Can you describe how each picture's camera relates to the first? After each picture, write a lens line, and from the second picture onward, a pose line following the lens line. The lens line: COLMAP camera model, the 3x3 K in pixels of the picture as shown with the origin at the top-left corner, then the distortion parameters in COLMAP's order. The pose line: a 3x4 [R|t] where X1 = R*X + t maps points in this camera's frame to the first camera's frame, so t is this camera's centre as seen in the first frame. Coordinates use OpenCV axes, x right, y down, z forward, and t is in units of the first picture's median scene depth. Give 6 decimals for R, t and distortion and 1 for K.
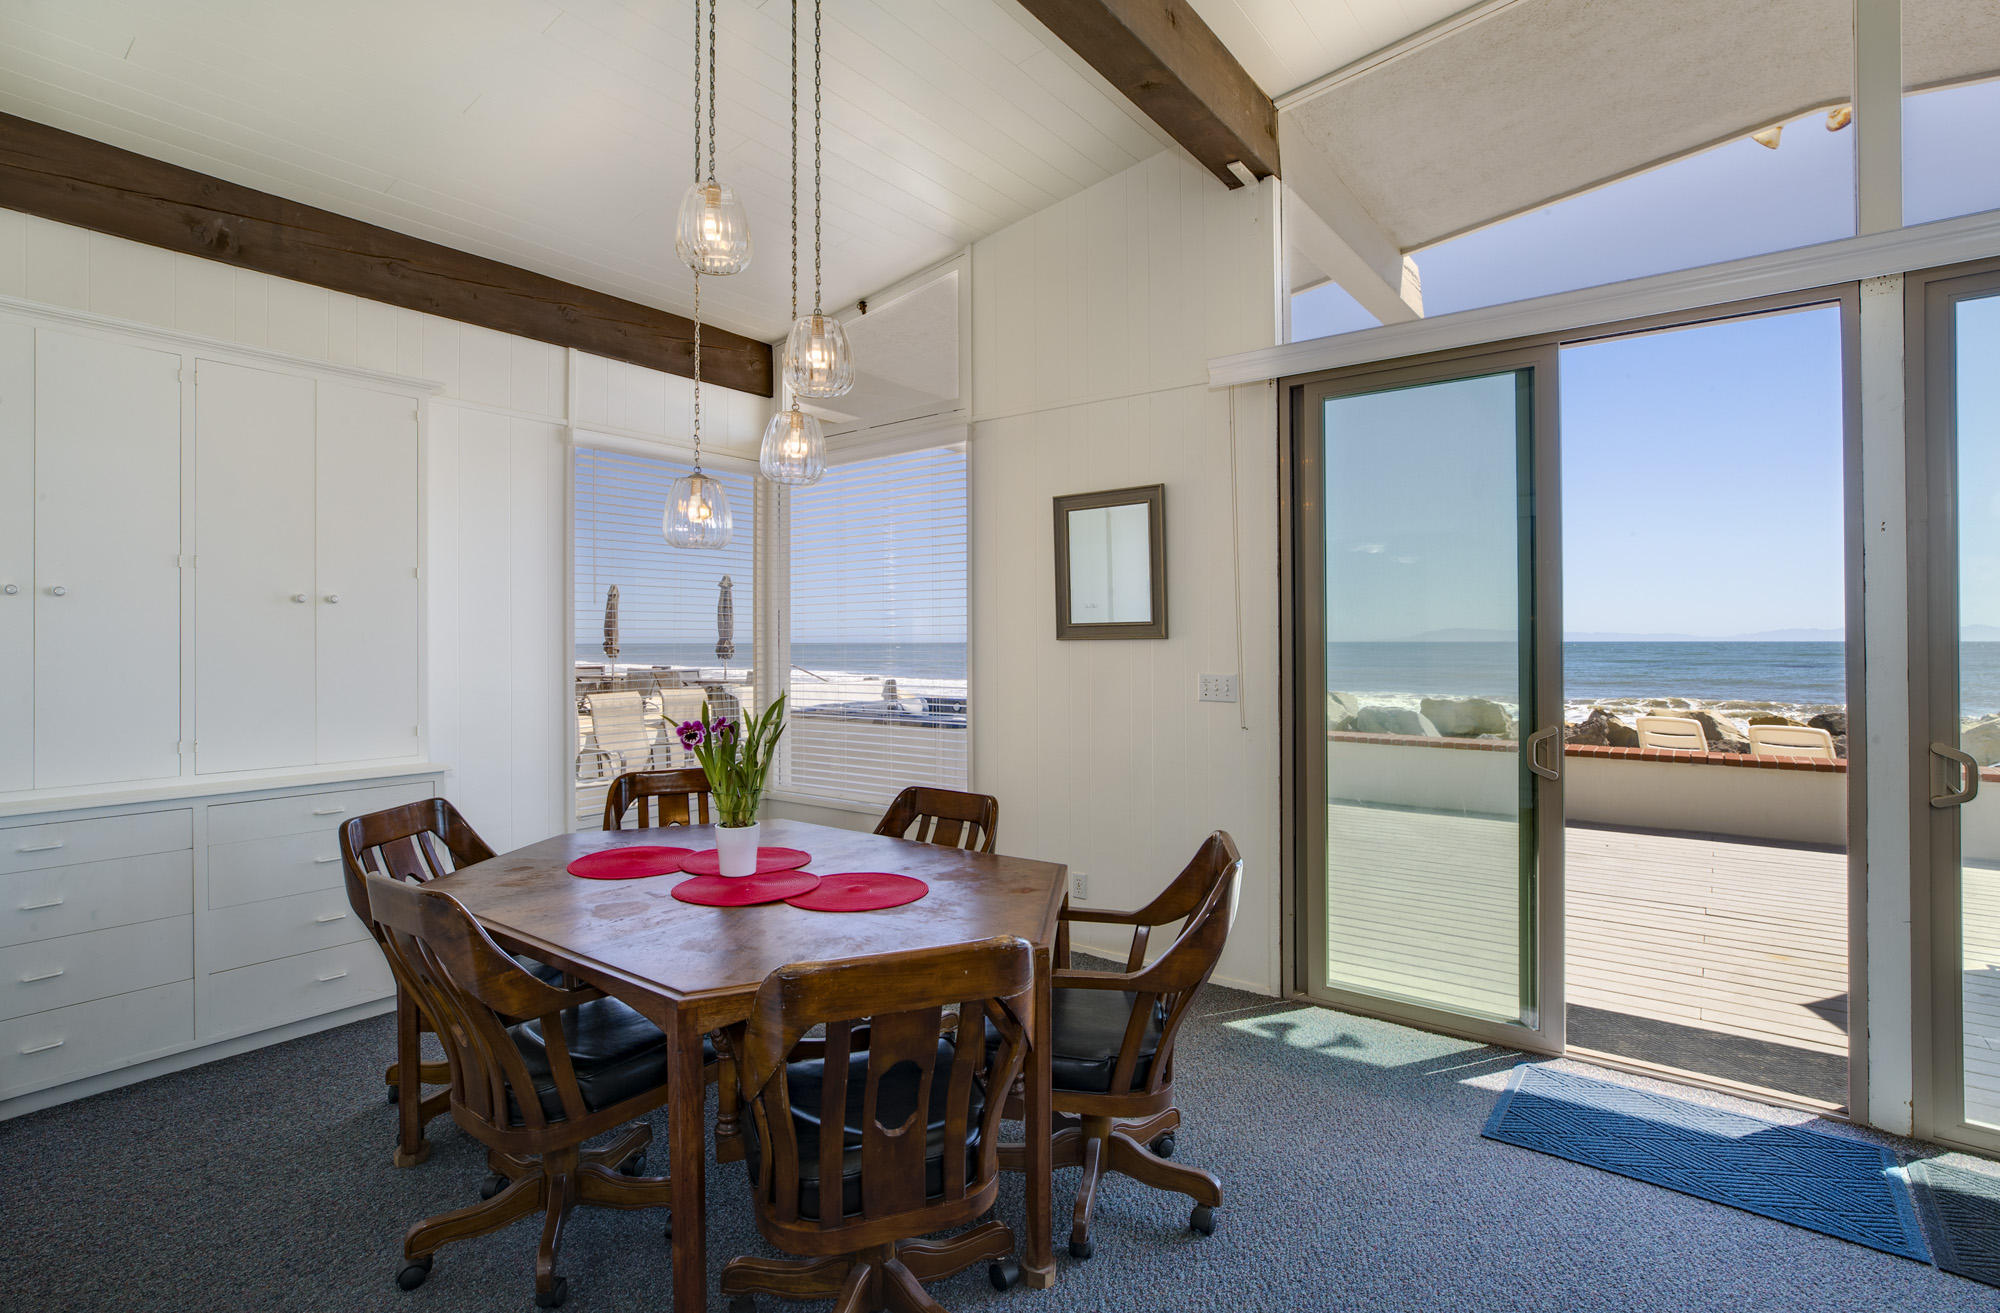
lens RADIAL K [[951.4, 0, 980.9], [0, 951.4, 628.1], [0, 0, 1]] dist [-0.015127, 0.002297]
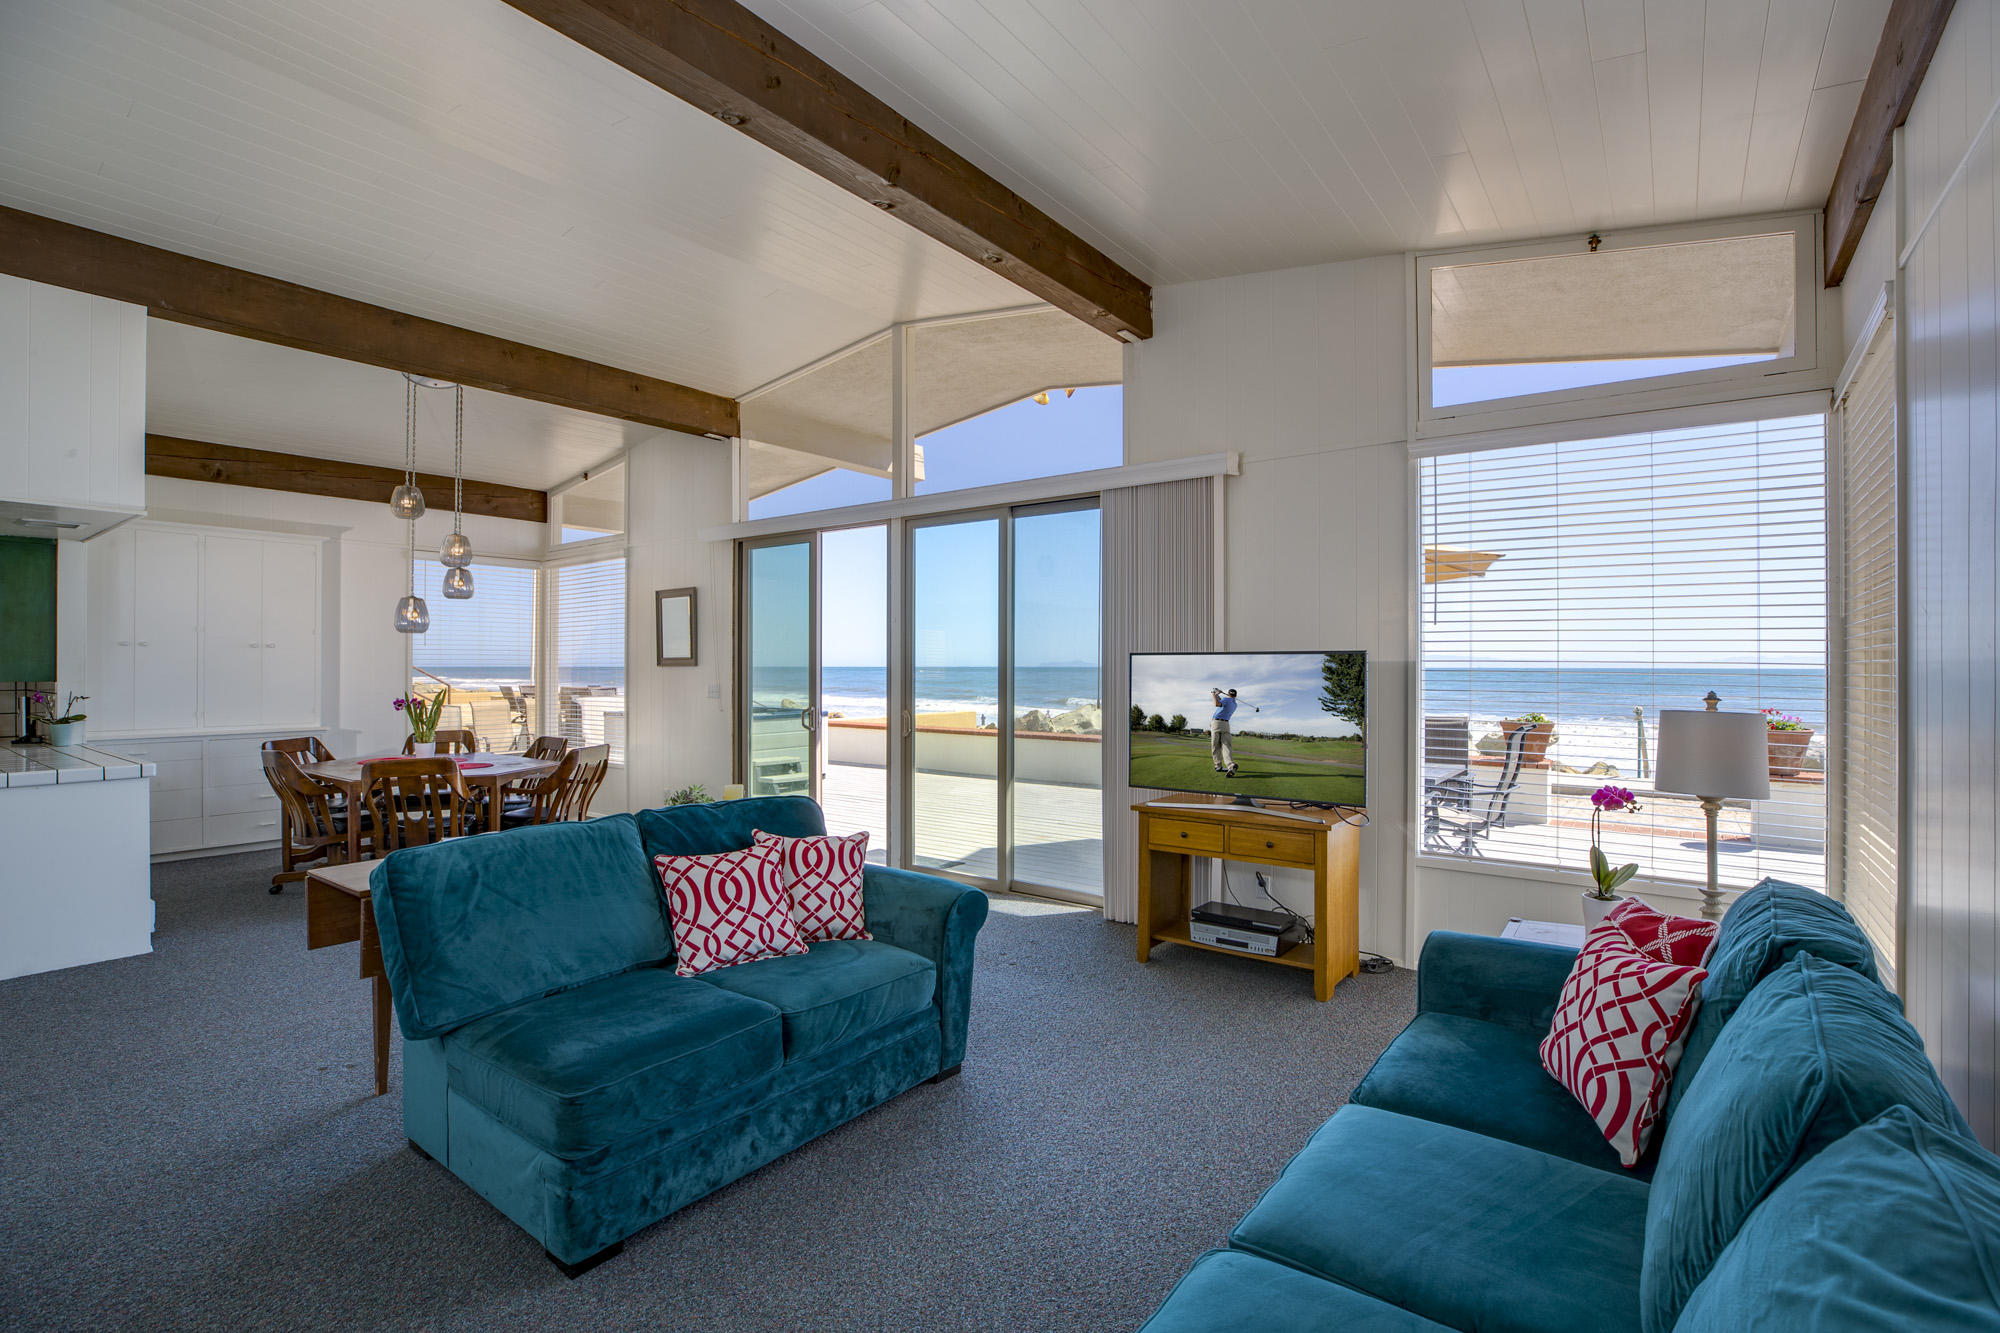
lens RADIAL K [[937.6, 0, 1004.2], [0, 937.6, 655.6], [0, 0, 1]] dist [-0.016485, -0.000295]
pose [[0.999984, 0.005469, -0.001741, 0.729662], [-0.005457, 0.999965, 0.006379, -0.021995], [0.001776, -0.006370, 0.999978, -0.816721]]
